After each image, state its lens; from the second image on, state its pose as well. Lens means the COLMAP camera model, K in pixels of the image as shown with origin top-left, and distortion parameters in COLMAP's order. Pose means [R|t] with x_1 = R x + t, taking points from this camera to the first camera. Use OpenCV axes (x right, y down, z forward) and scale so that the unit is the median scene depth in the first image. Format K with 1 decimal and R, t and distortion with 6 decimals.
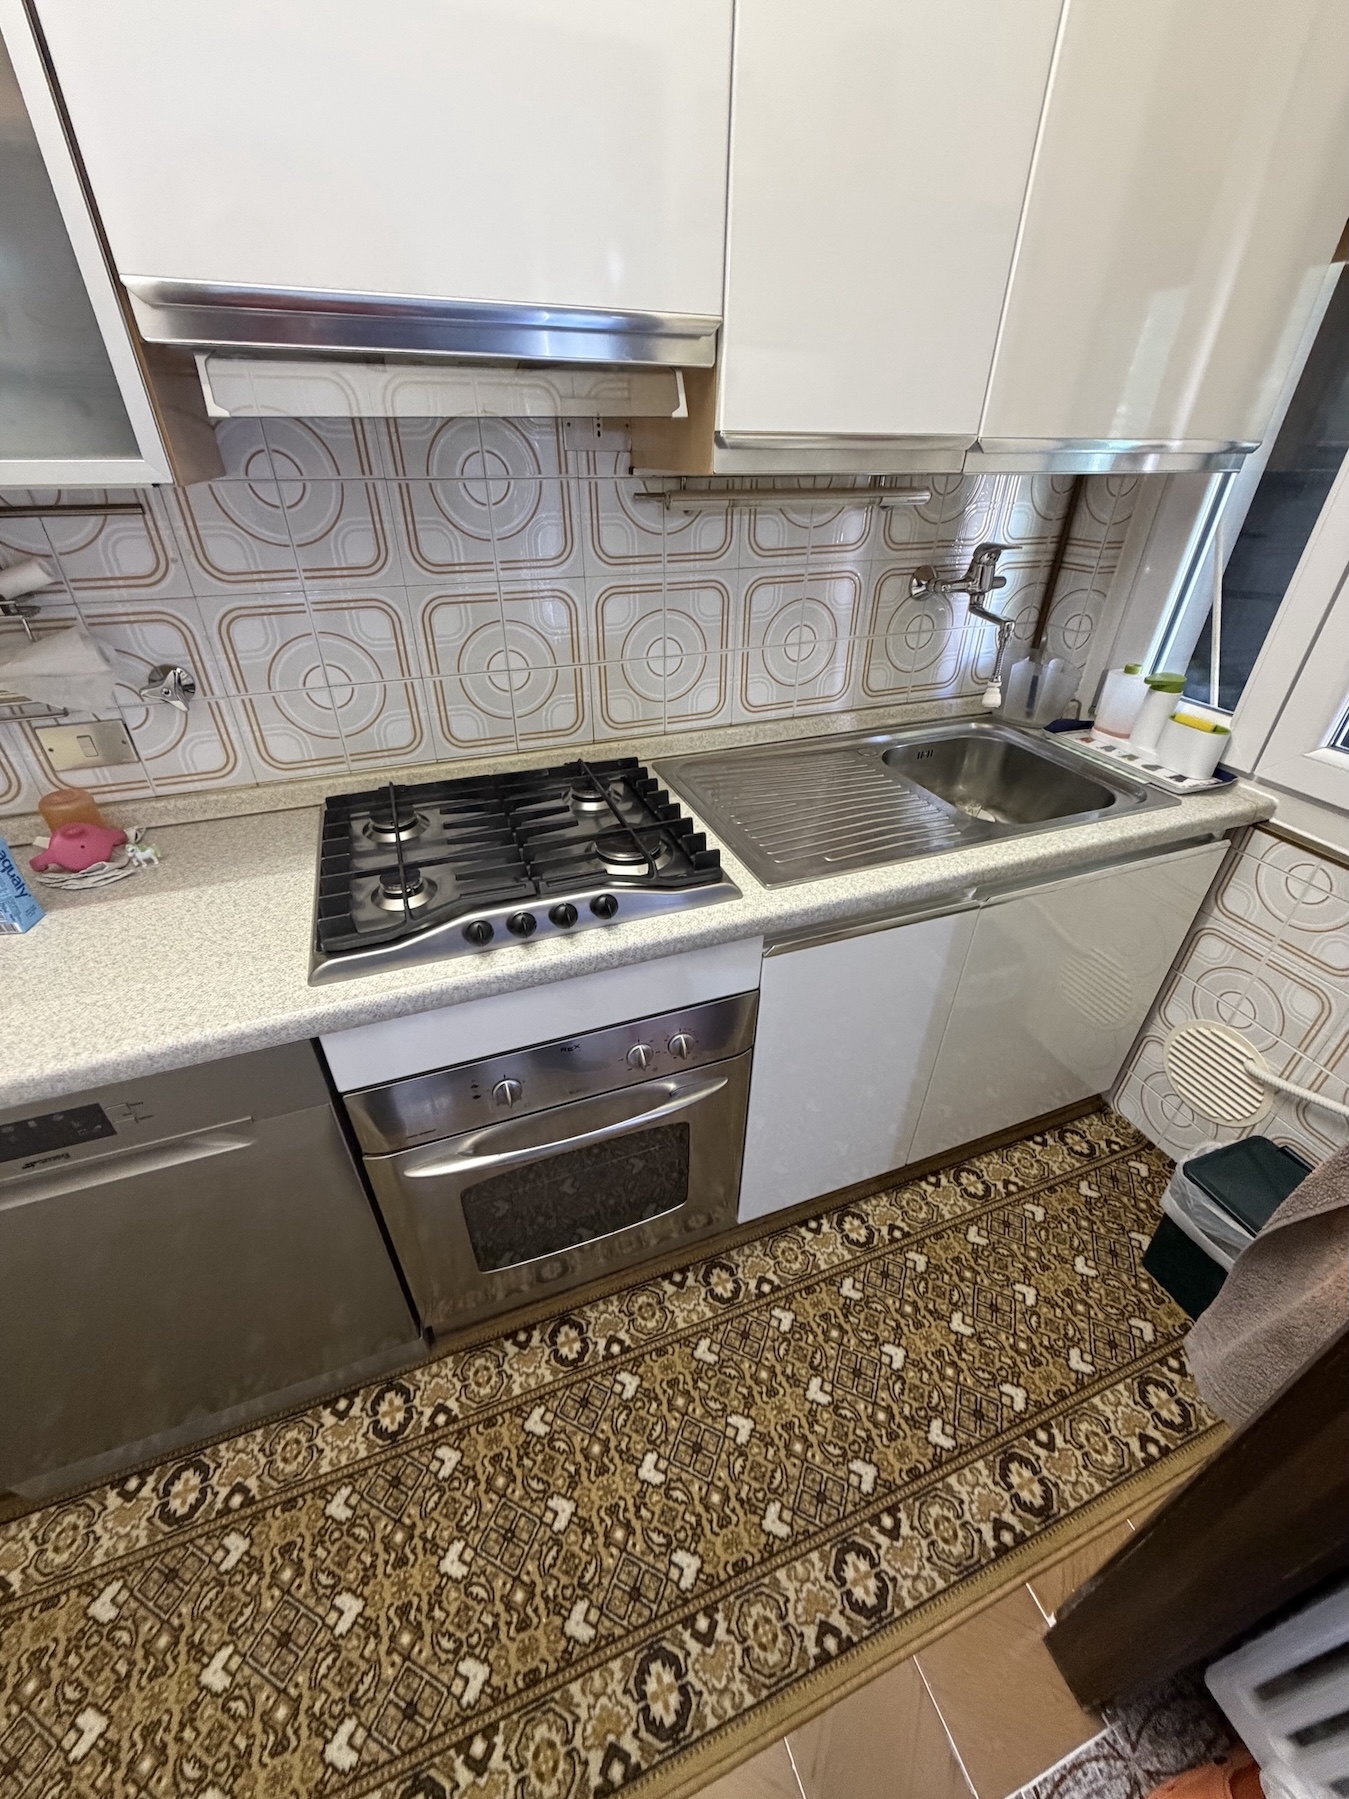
lens RADIAL K [[714.2, 0, 675.7], [0, 714.2, 896.0], [0, 0, 1]] dist [0.000334, 0.000031]
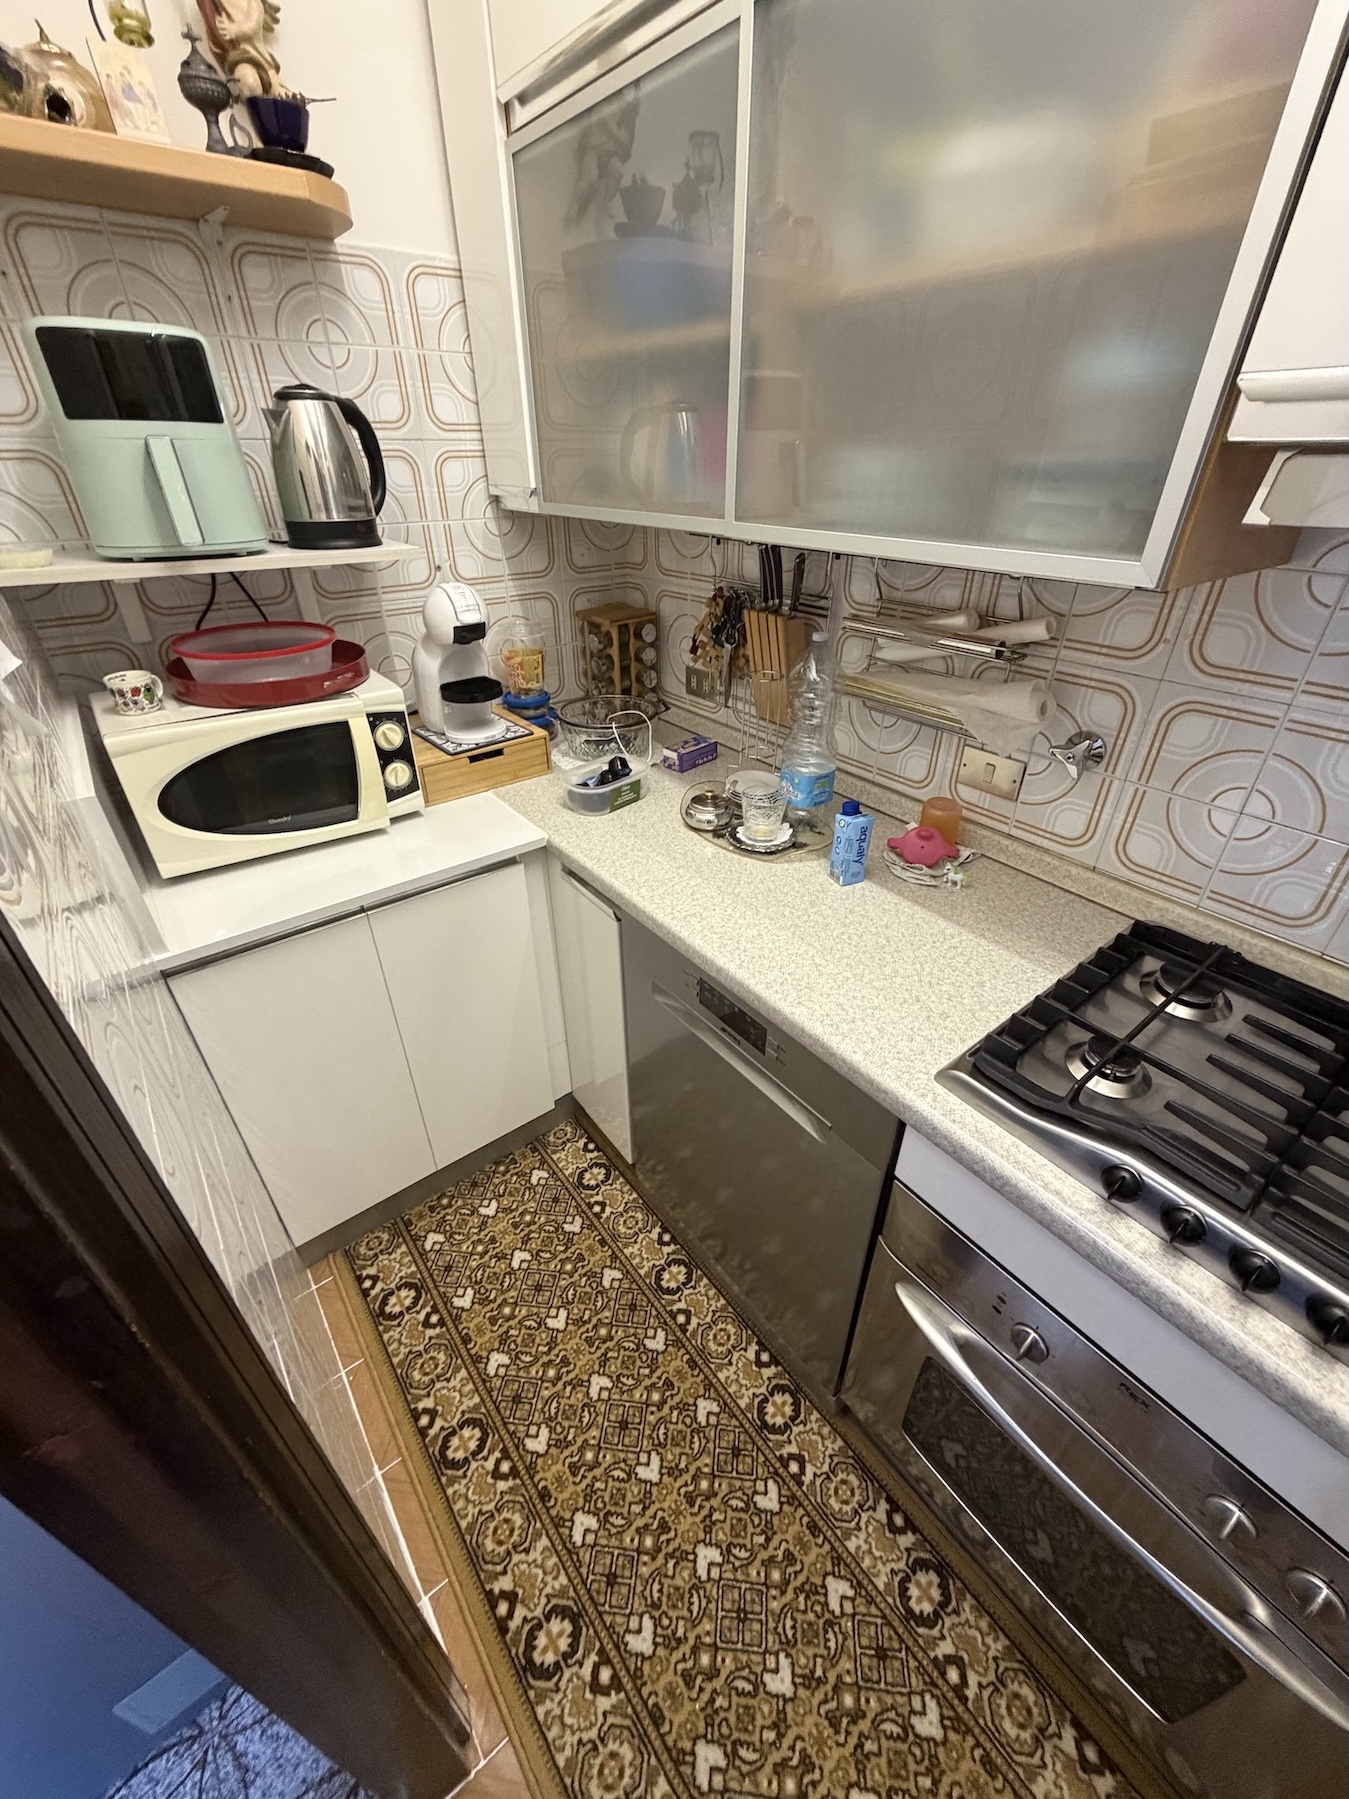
lens RADIAL K [[714.2, 0, 670.2], [0, 714.2, 895.7], [0, 0, 1]] dist [0.000334, 0.000031]
pose [[0.285407, 0.501229, -0.816892, 0.043648], [-0.511920, 0.800297, 0.312192, -0.147163], [0.810235, 0.329081, 0.485000, 0.114739]]
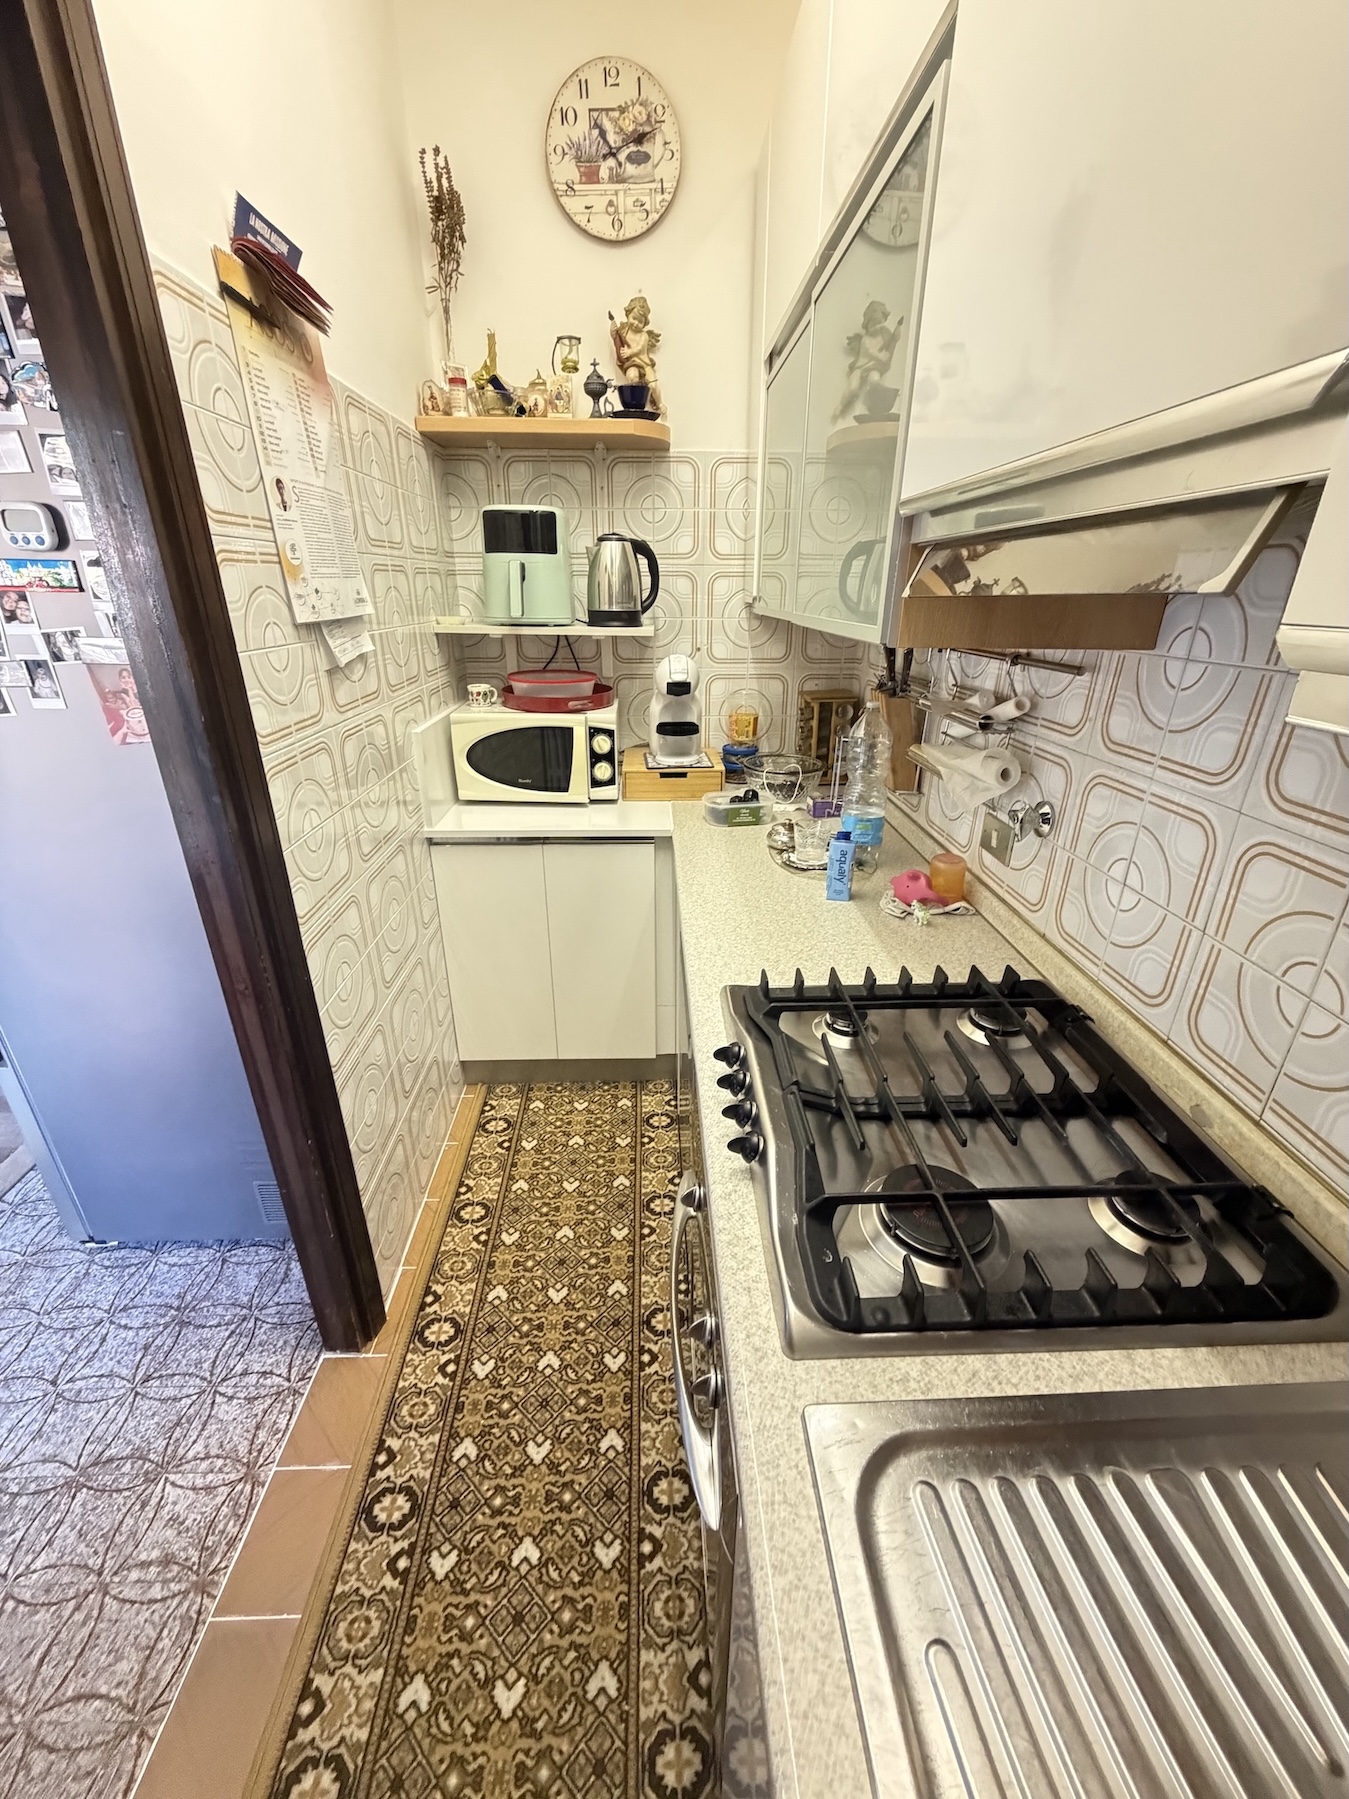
lens RADIAL K [[714.2, 0, 669.3], [0, 714.2, 893.7], [0, 0, 1]] dist [0.000334, 0.000031]
pose [[-0.332050, 0.364245, -0.870097, 0.443323], [-0.512537, 0.704707, 0.490605, -0.447677], [0.791864, 0.608862, -0.047309, 0.664365]]
